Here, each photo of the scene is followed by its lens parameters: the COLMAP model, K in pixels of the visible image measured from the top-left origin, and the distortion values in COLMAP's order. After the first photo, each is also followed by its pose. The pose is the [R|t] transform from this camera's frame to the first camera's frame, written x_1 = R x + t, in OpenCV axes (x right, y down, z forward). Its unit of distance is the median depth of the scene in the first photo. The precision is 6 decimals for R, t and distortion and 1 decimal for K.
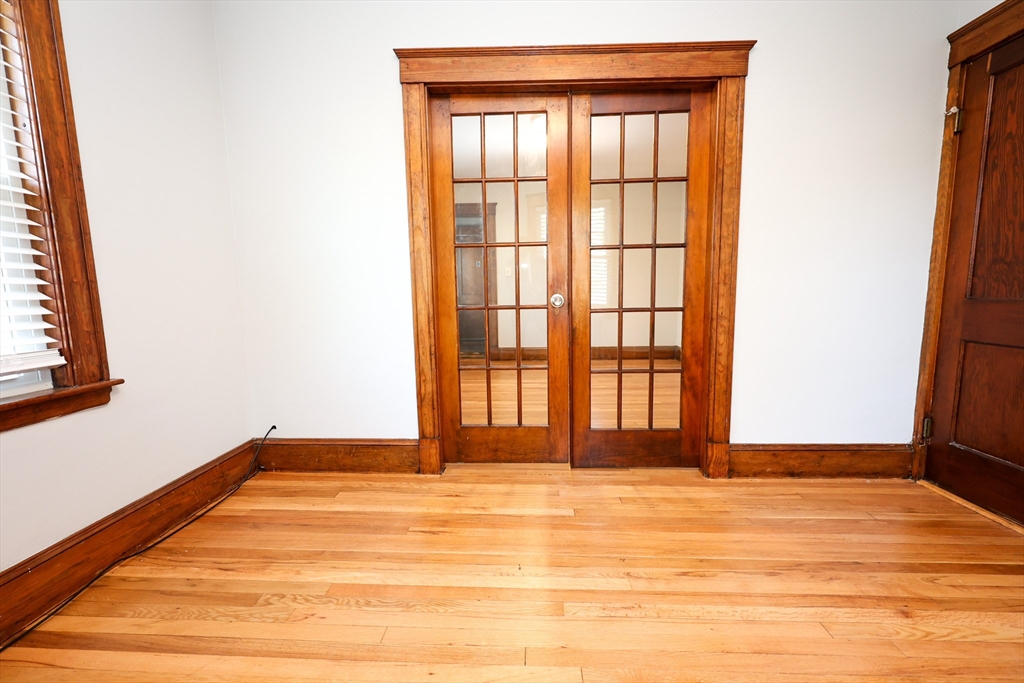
lens RADIAL K [[413.3, 0, 515.9], [0, 413.3, 339.4], [0, 0, 1]] dist [-0.001033, -0.000662]
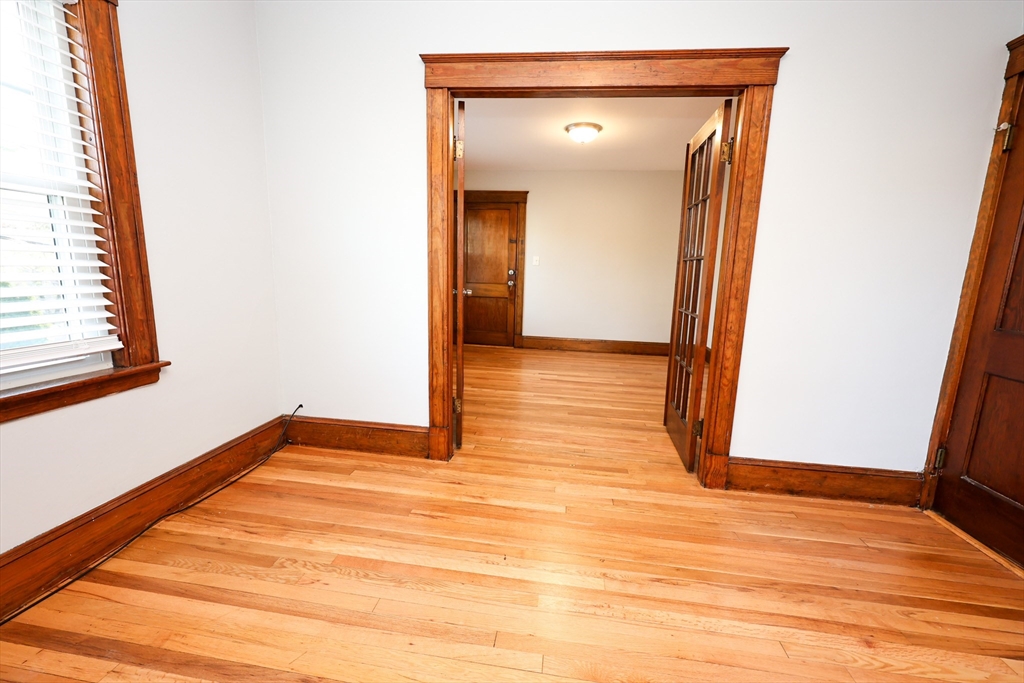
lens RADIAL K [[413.3, 0, 512.9], [0, 413.3, 341.5], [0, 0, 1]] dist [-0.001033, -0.000662]
pose [[0.994526, 0.061149, -0.084723, 0.076124], [-0.056765, 0.996968, 0.053218, -0.064729], [0.087721, -0.048117, 0.994982, -0.046228]]
